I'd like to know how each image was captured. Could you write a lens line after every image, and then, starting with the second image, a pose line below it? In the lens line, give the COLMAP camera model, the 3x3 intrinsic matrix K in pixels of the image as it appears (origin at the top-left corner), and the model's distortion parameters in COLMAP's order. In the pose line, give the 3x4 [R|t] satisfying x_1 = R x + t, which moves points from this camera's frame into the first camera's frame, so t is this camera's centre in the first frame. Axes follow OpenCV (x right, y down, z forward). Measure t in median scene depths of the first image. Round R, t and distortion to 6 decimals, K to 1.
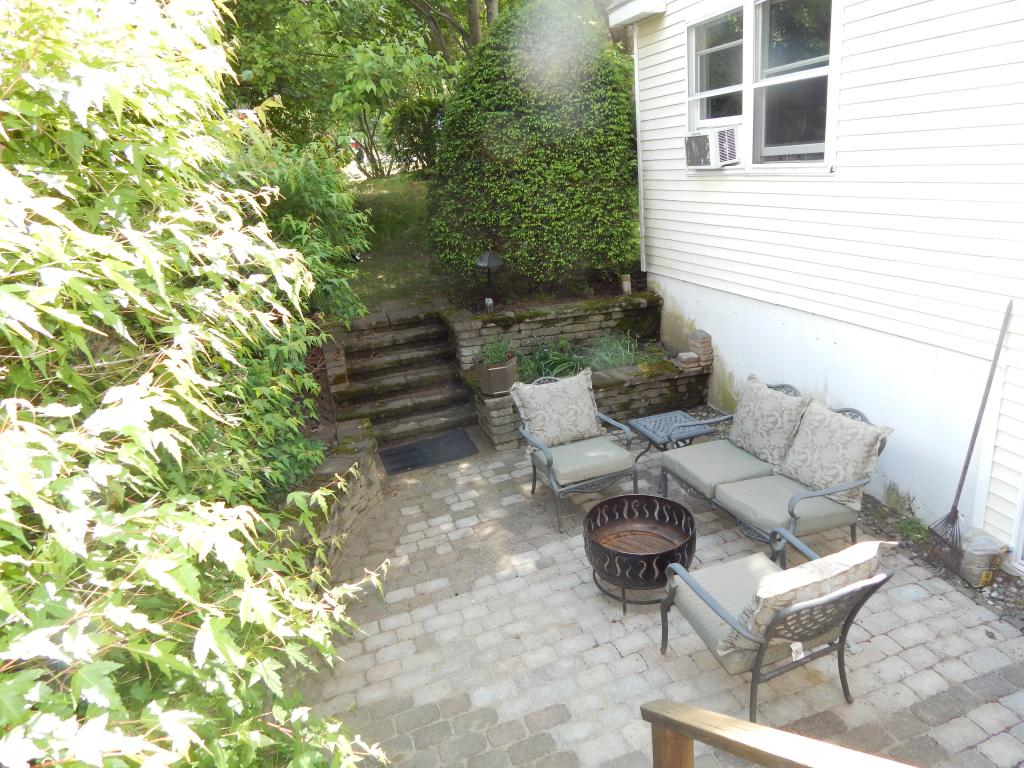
lens RADIAL K [[673.1, 0, 512.0], [0, 673.1, 384.0], [0, 0, 1]] dist [-0.022307, 0.000489]
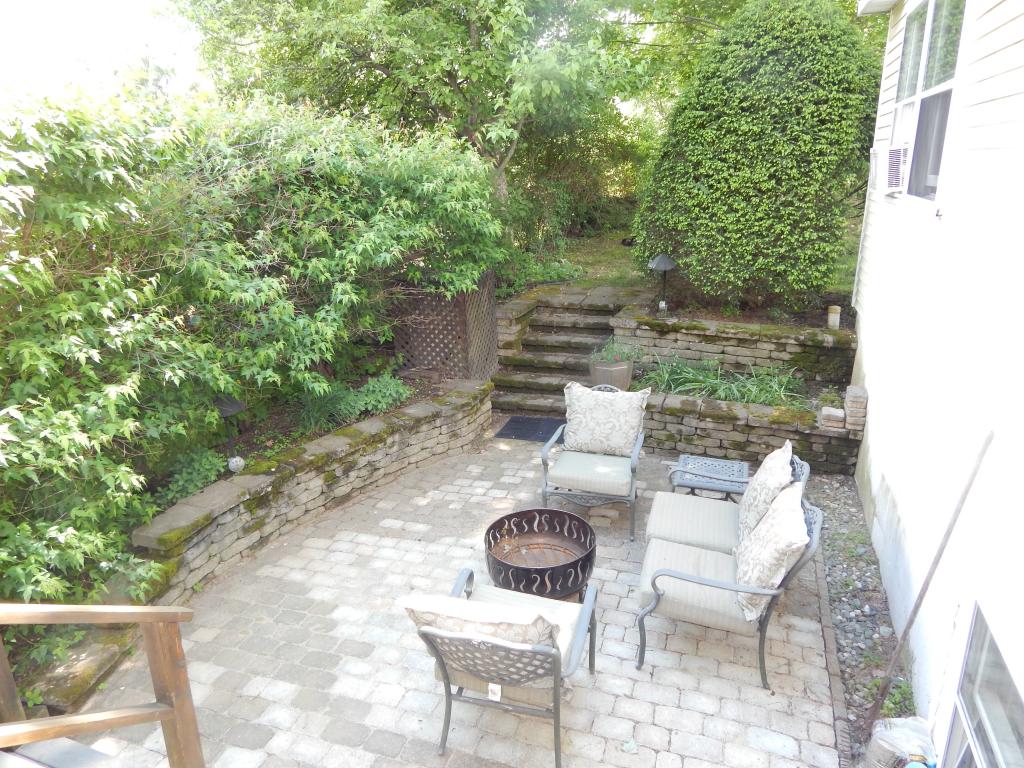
lens RADIAL K [[673.1, 0, 512.0], [0, 673.1, 384.0], [0, 0, 1]] dist [-0.022307, 0.000489]
pose [[0.794289, 0.259298, -0.549427, 0.384719], [-0.240601, 0.964660, 0.107435, -0.067749], [0.557868, 0.046858, 0.828606, 0.076928]]
